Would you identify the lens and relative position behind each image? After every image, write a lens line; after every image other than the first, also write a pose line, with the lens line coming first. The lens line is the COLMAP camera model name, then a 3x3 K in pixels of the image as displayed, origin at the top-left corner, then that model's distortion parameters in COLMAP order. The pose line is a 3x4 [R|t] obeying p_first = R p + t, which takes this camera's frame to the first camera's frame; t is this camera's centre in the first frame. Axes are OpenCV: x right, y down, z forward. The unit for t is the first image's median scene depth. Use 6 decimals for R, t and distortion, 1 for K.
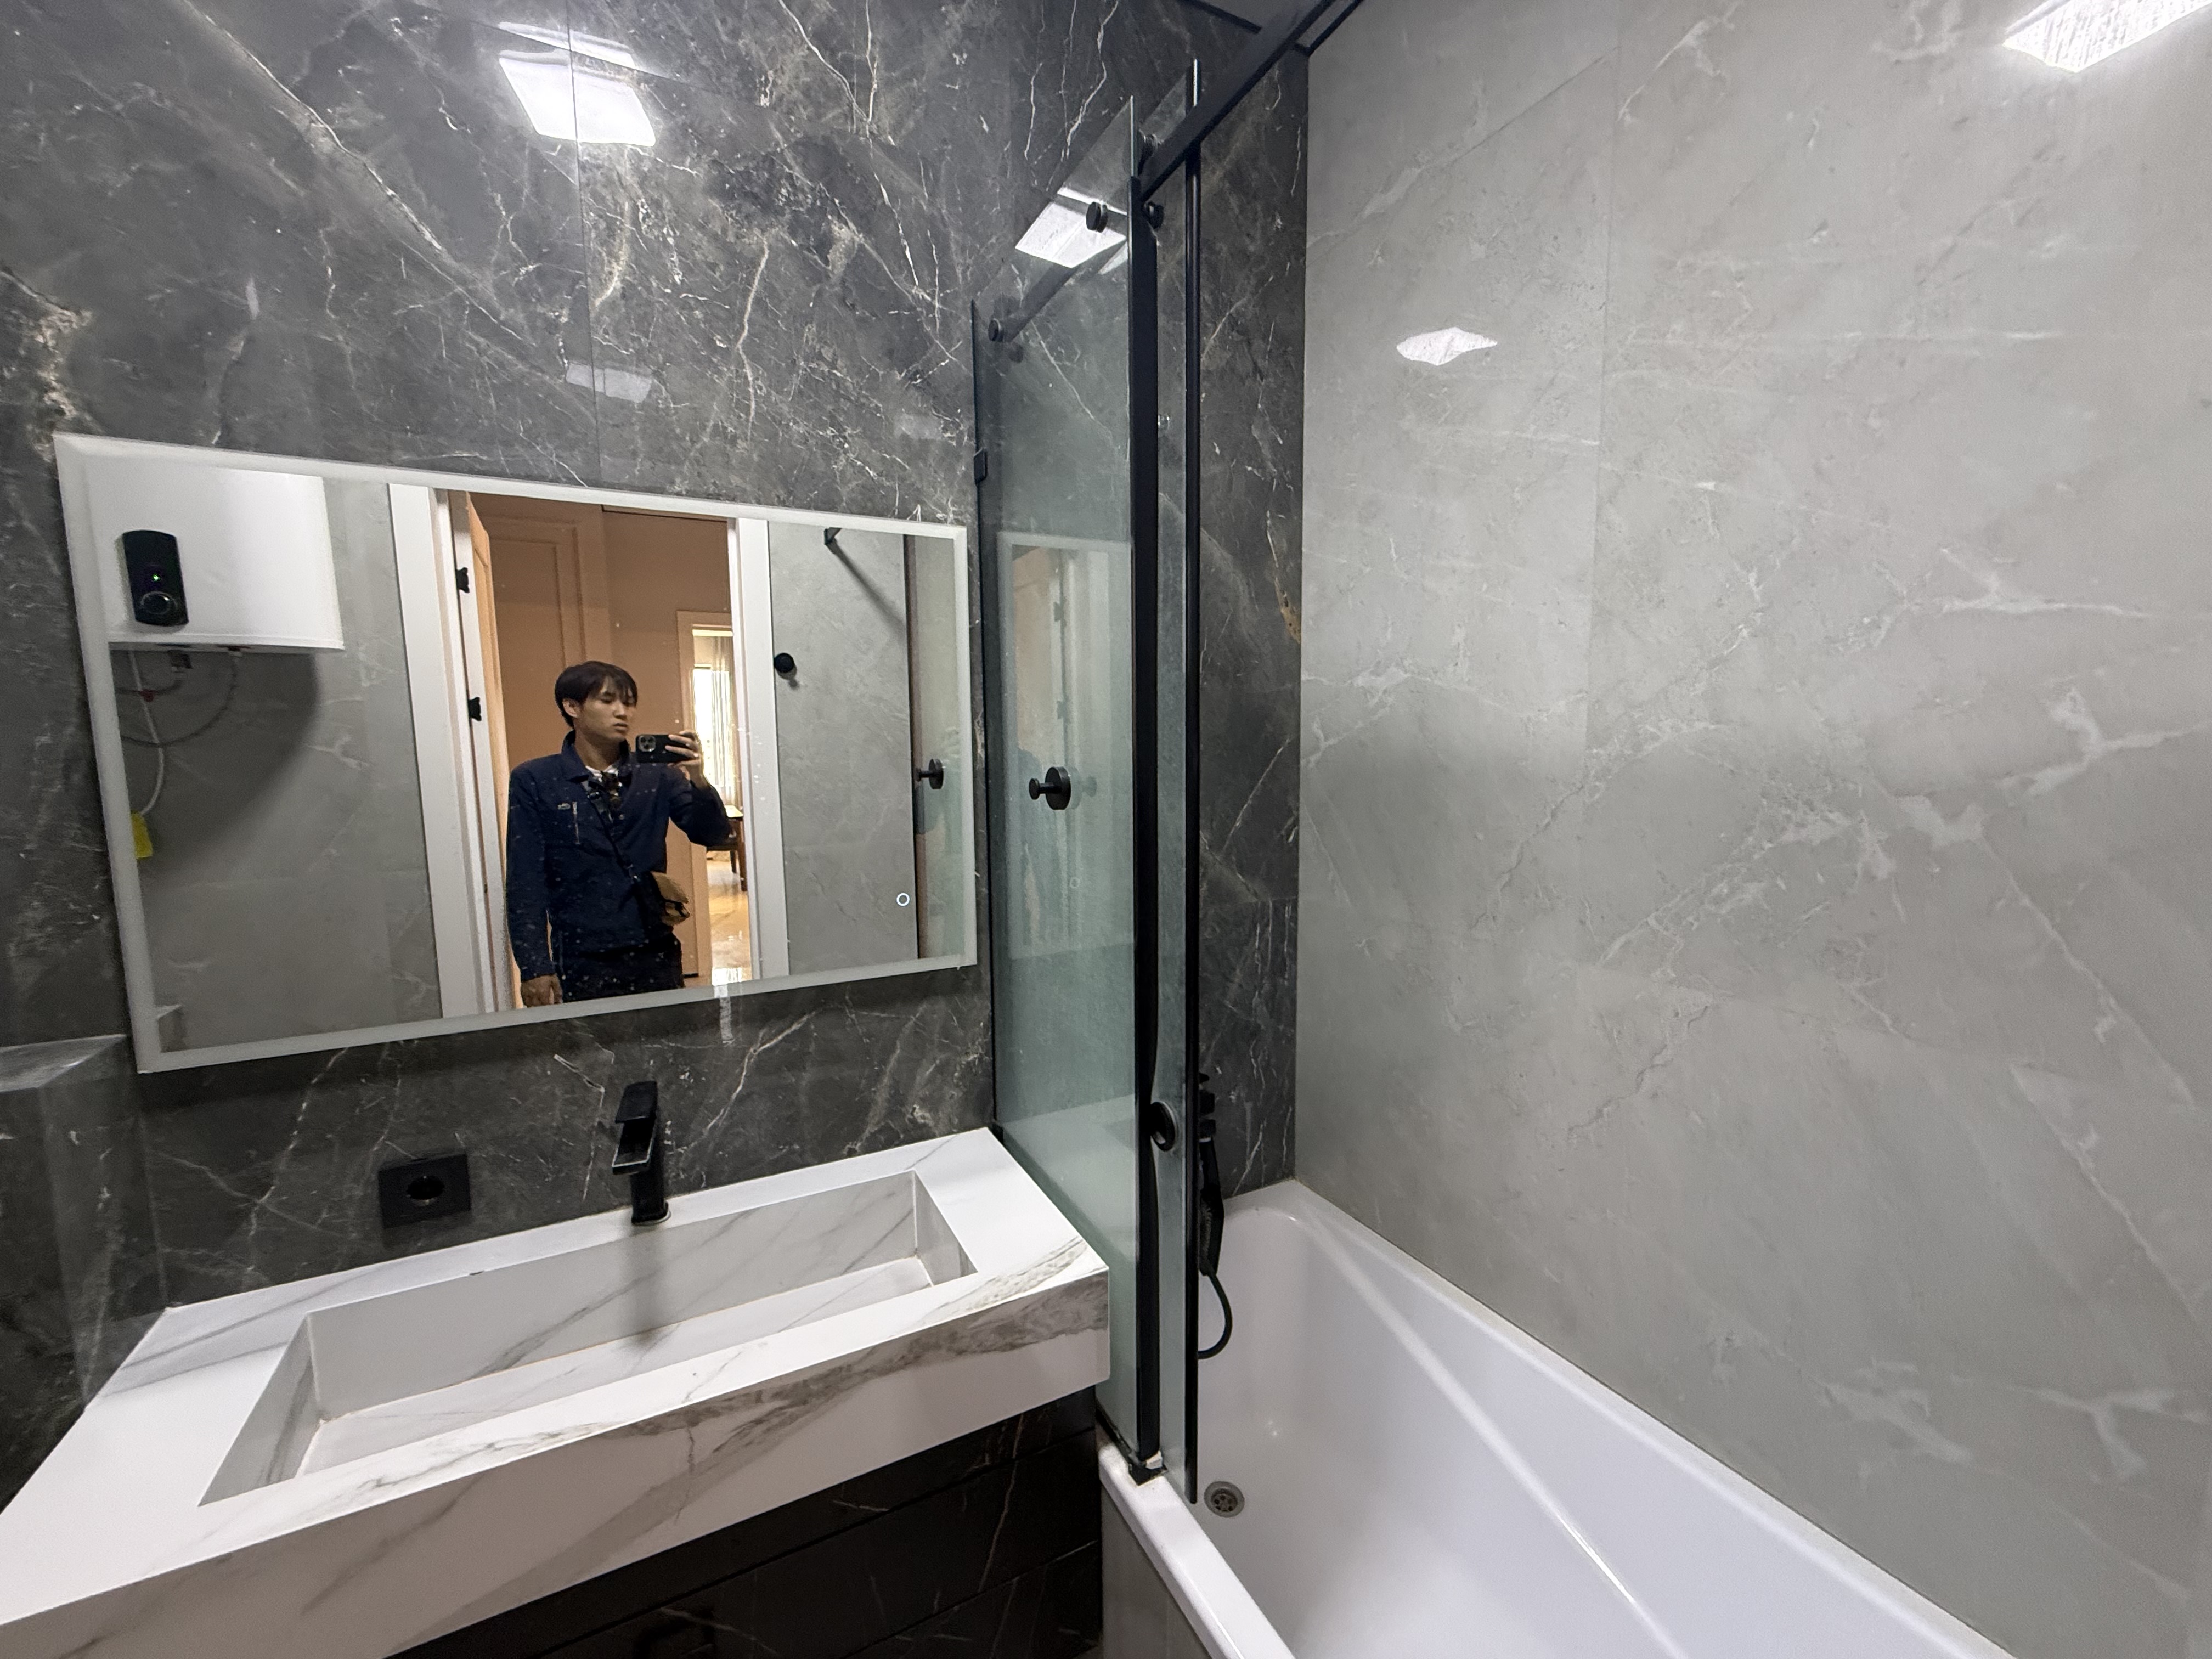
lens RADIAL K [[881.7, 0, 1100.6], [0, 881.7, 832.5], [0, 0, 1]] dist [0.001271, -0.000620]
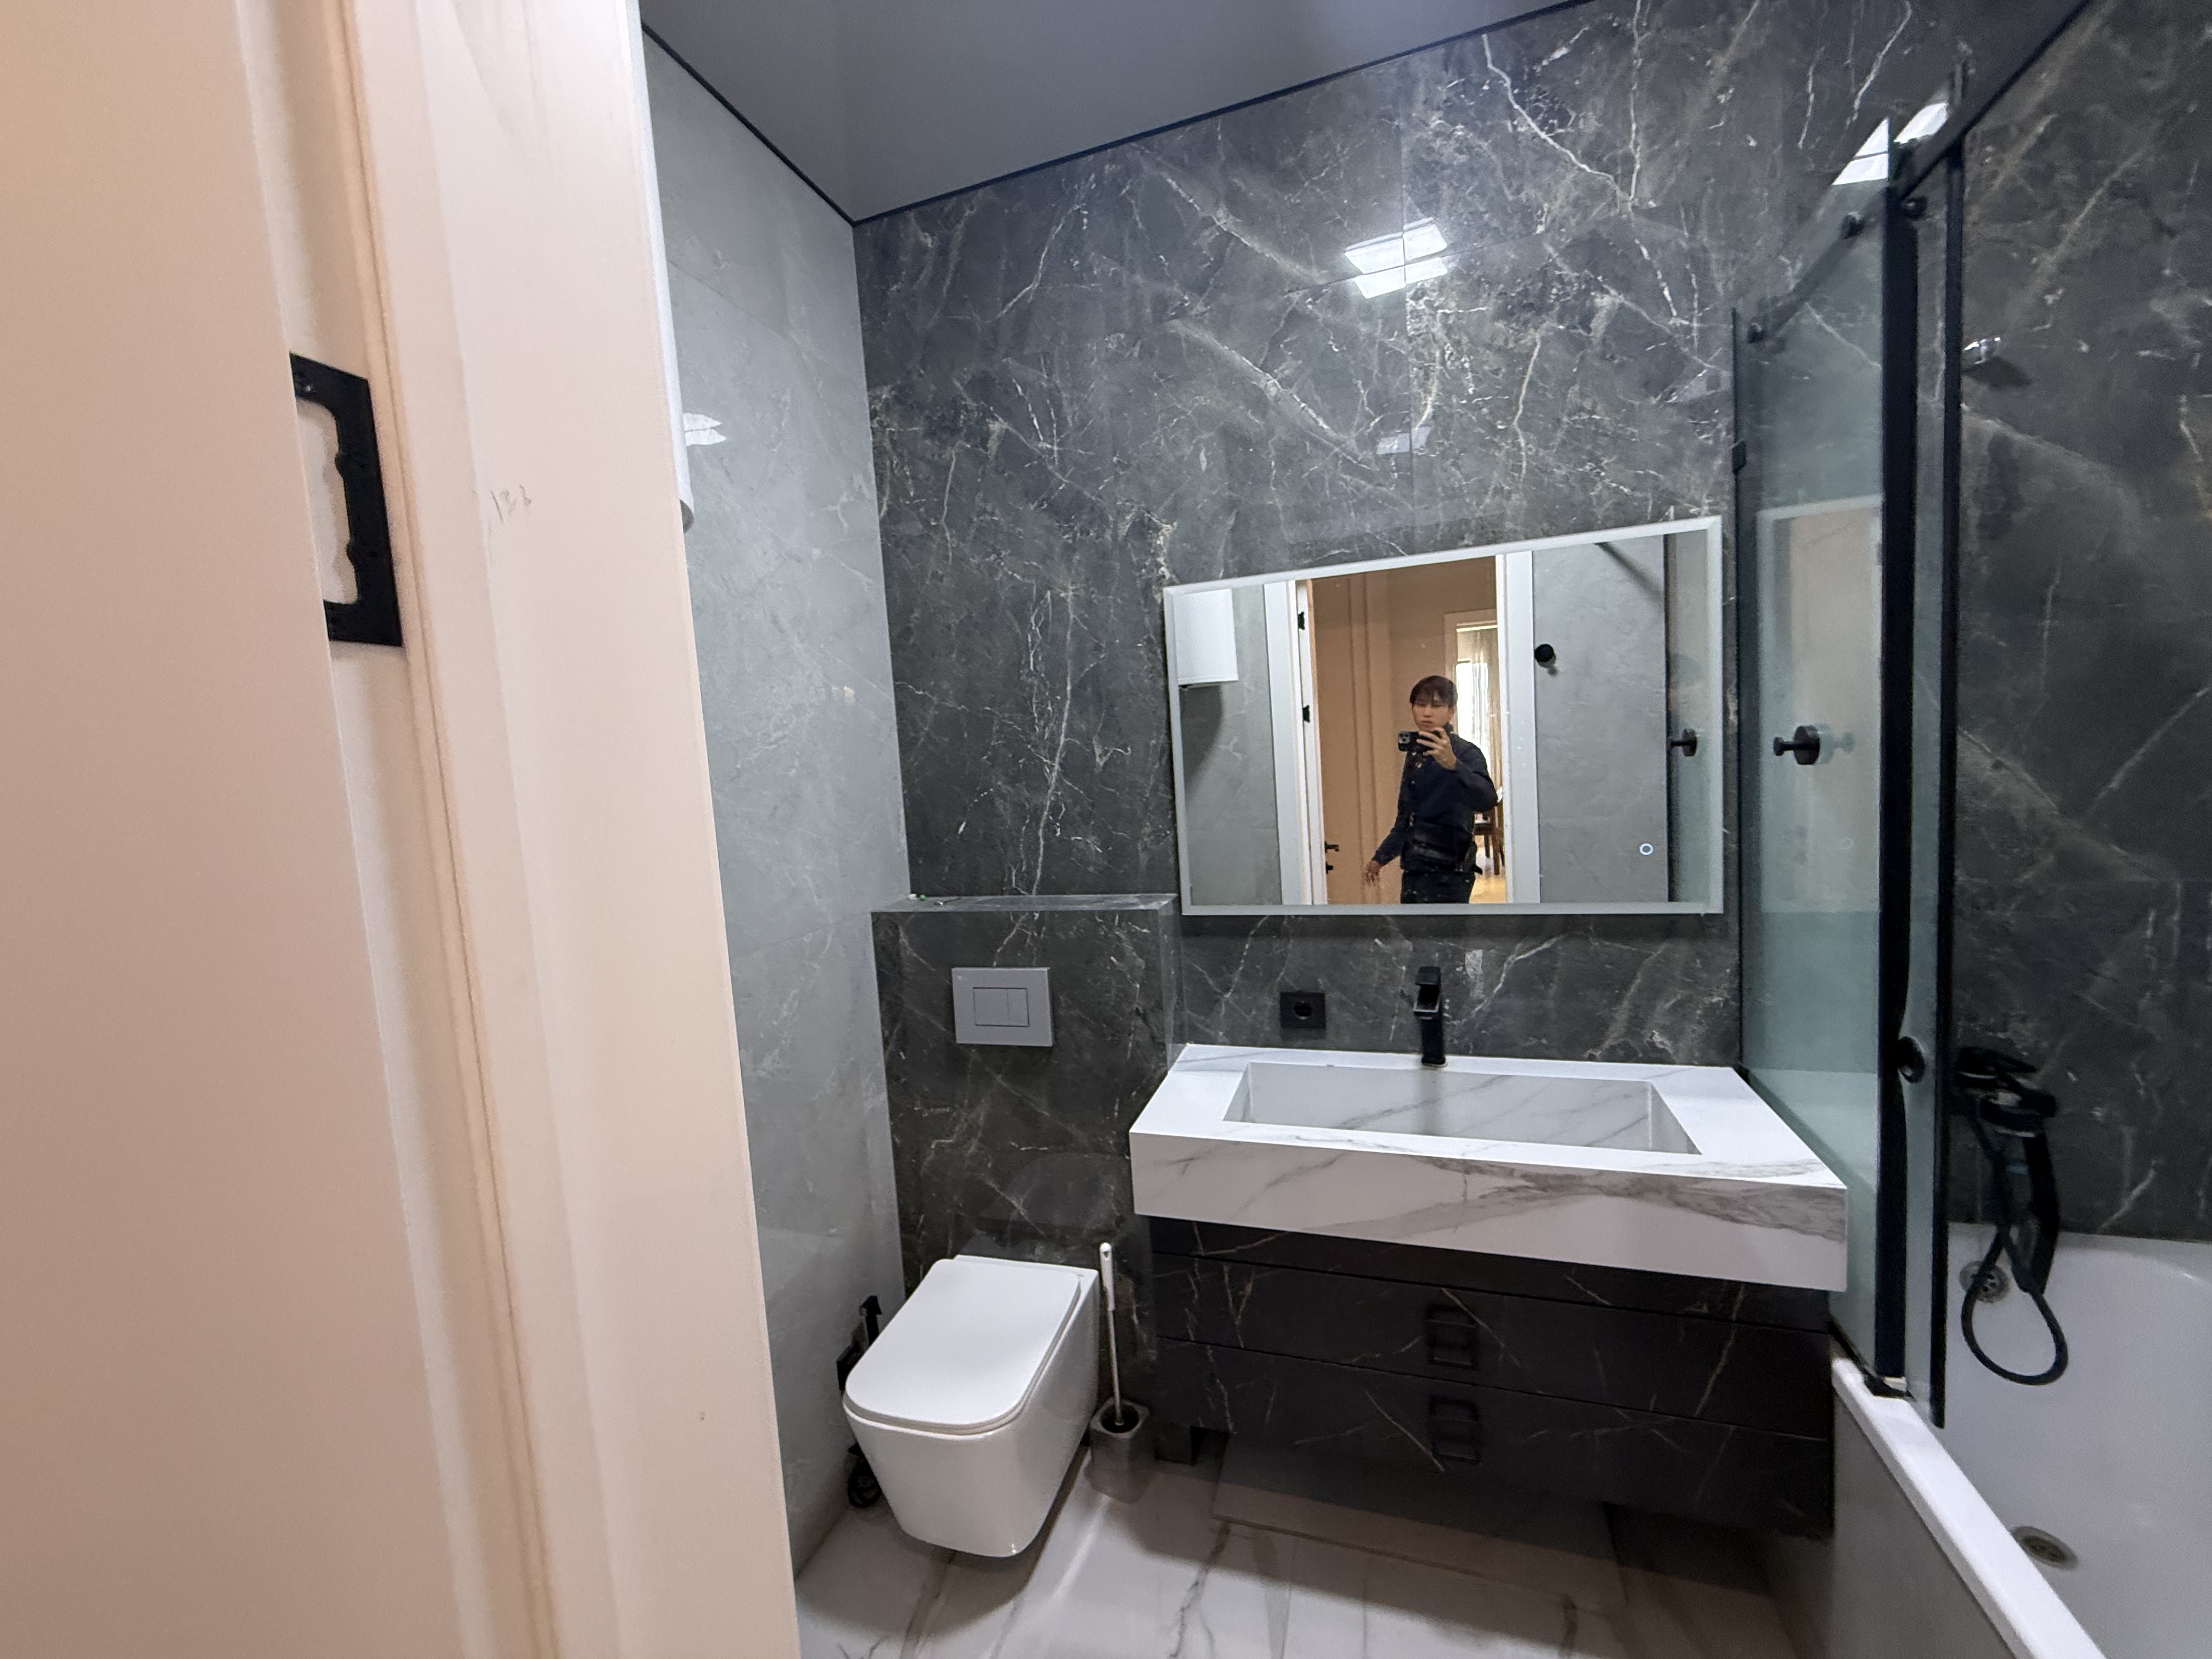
lens RADIAL K [[881.7, 0, 1100.6], [0, 881.7, 832.5], [0, 0, 1]] dist [0.001271, -0.000620]
pose [[0.691770, 0.025637, -0.721663, 0.127927], [-0.018160, 0.999671, 0.018105, 0.049761], [0.721890, 0.000581, 0.692008, -0.356002]]
